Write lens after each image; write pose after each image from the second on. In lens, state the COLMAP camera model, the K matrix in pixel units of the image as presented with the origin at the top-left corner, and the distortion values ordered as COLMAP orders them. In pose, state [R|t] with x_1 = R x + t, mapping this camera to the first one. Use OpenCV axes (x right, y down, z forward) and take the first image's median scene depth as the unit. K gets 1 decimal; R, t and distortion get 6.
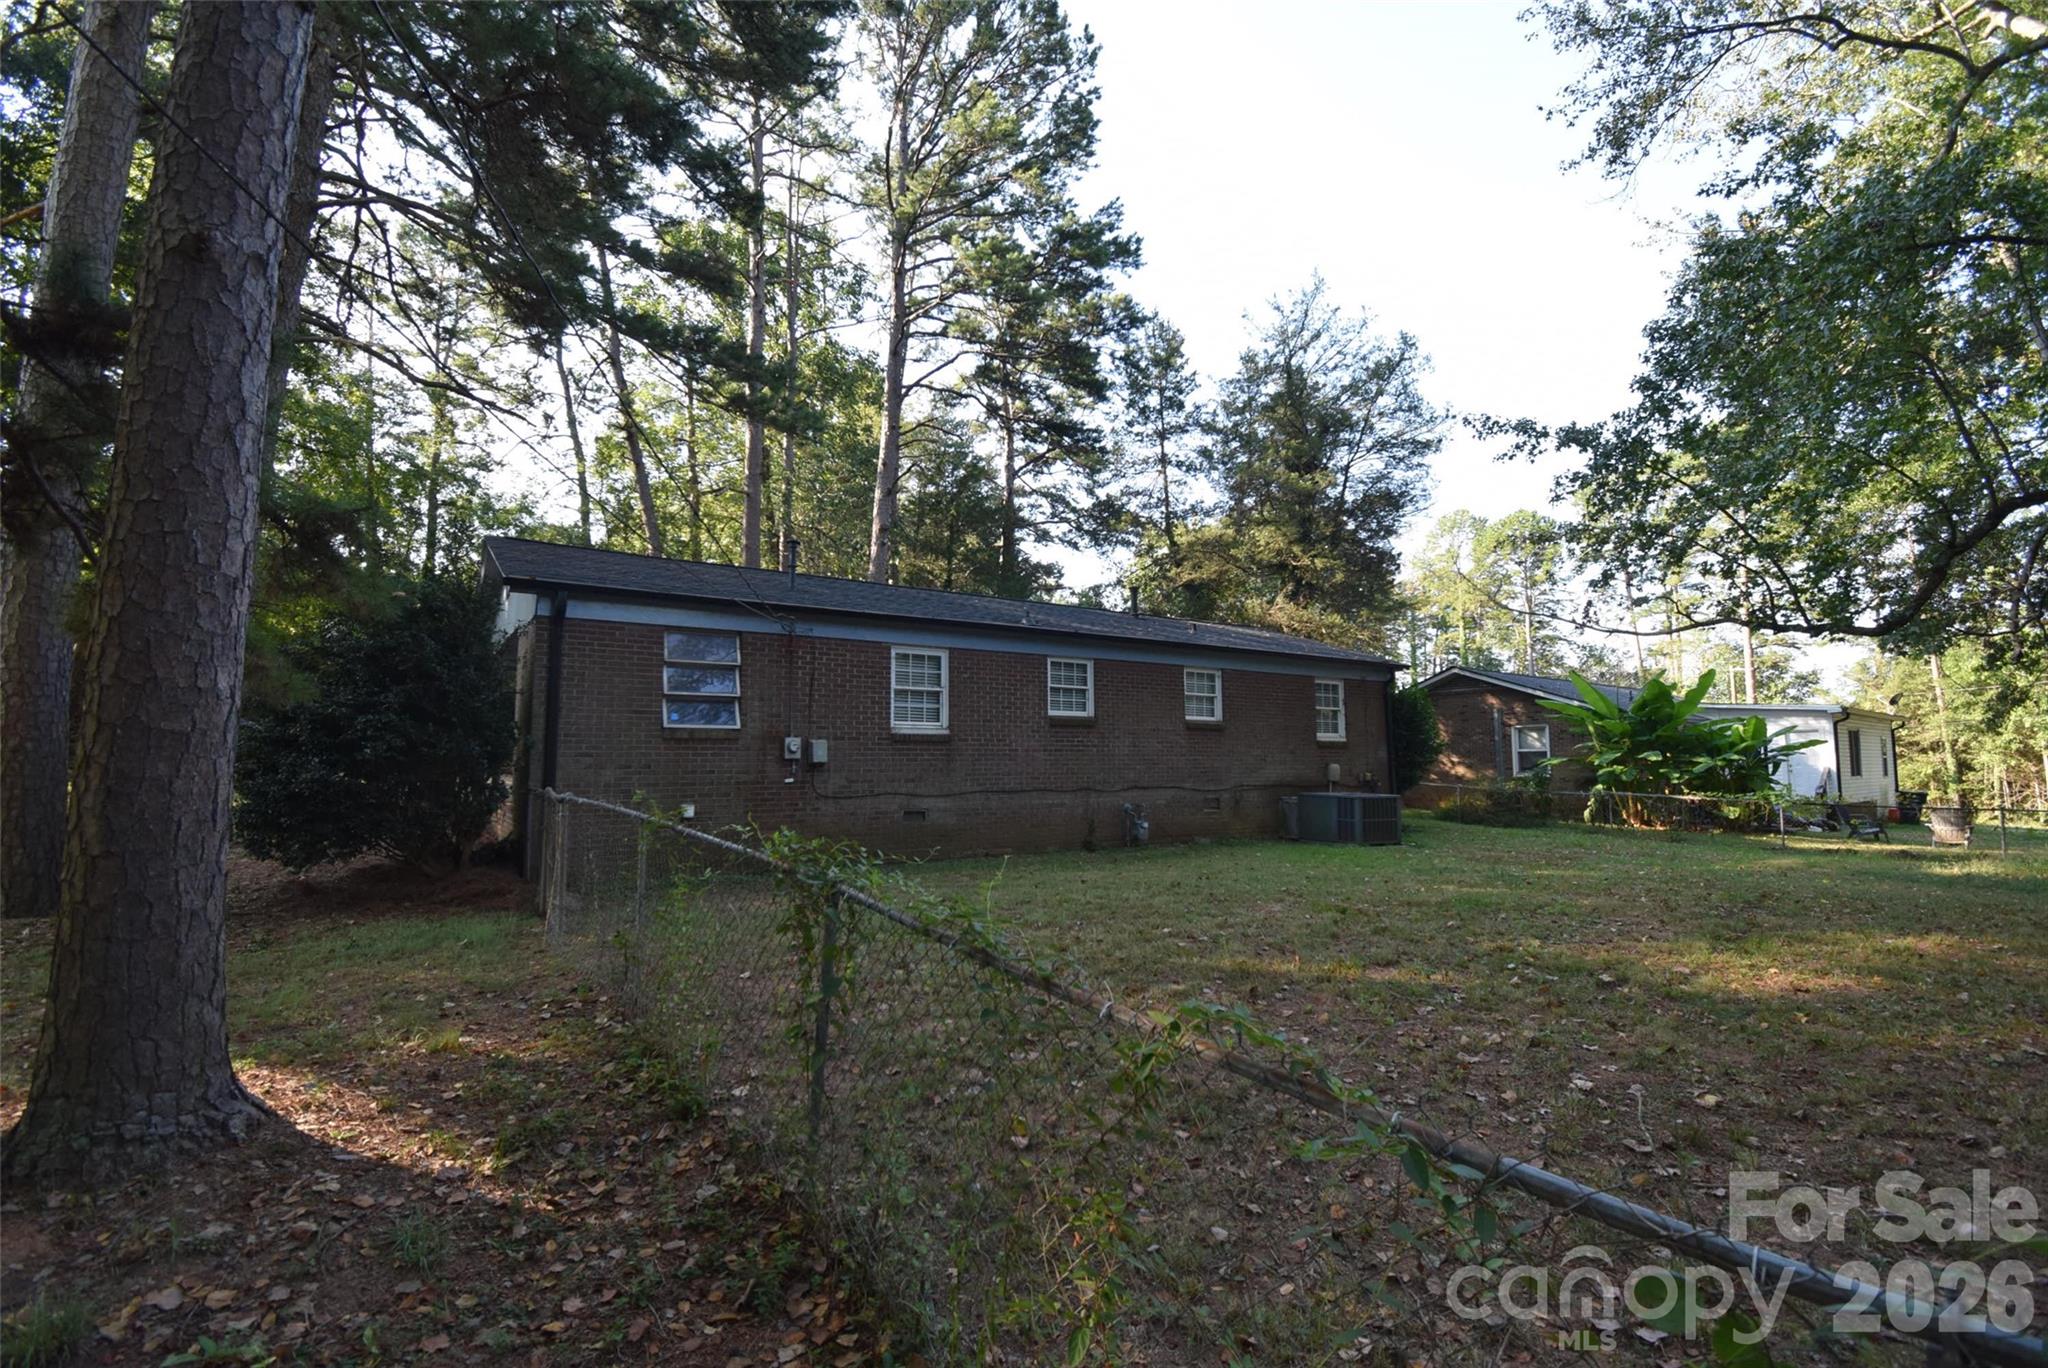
lens RADIAL K [[906.6, 0, 1021.4], [0, 906.6, 681.0], [0, 0, 1]] dist [0.013581, -0.021106]
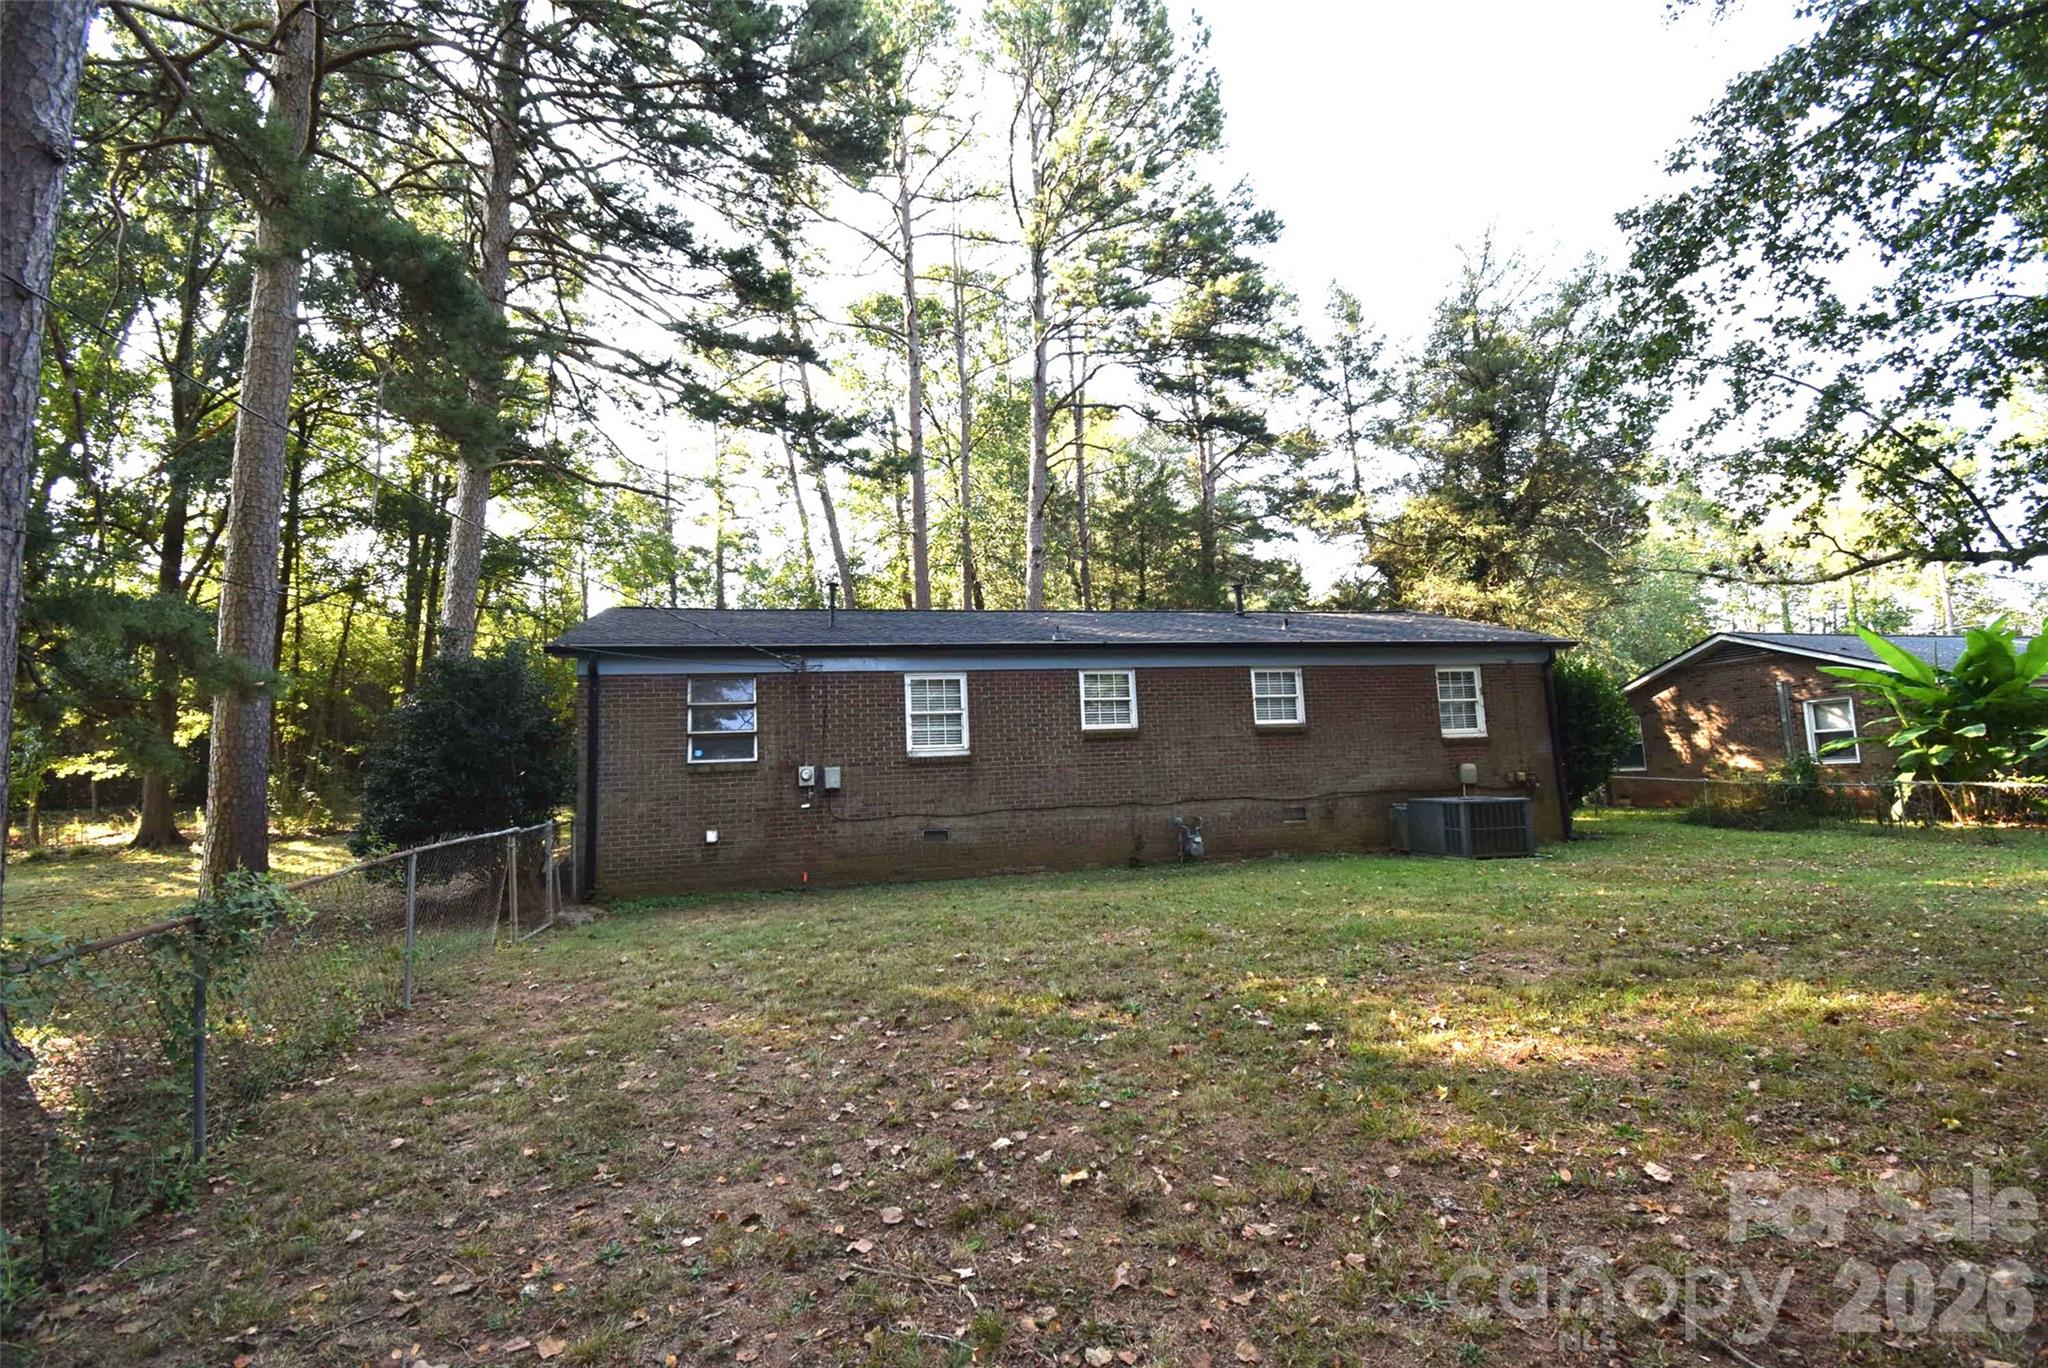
lens RADIAL K [[906.6, 0, 1017.3], [0, 906.6, 678.7], [0, 0, 1]] dist [0.013581, -0.021106]
pose [[0.940946, -0.075173, -0.330106, 0.286507], [0.070724, 0.997170, -0.025485, 0.002549], [0.331087, 0.000634, 0.943600, 0.046073]]
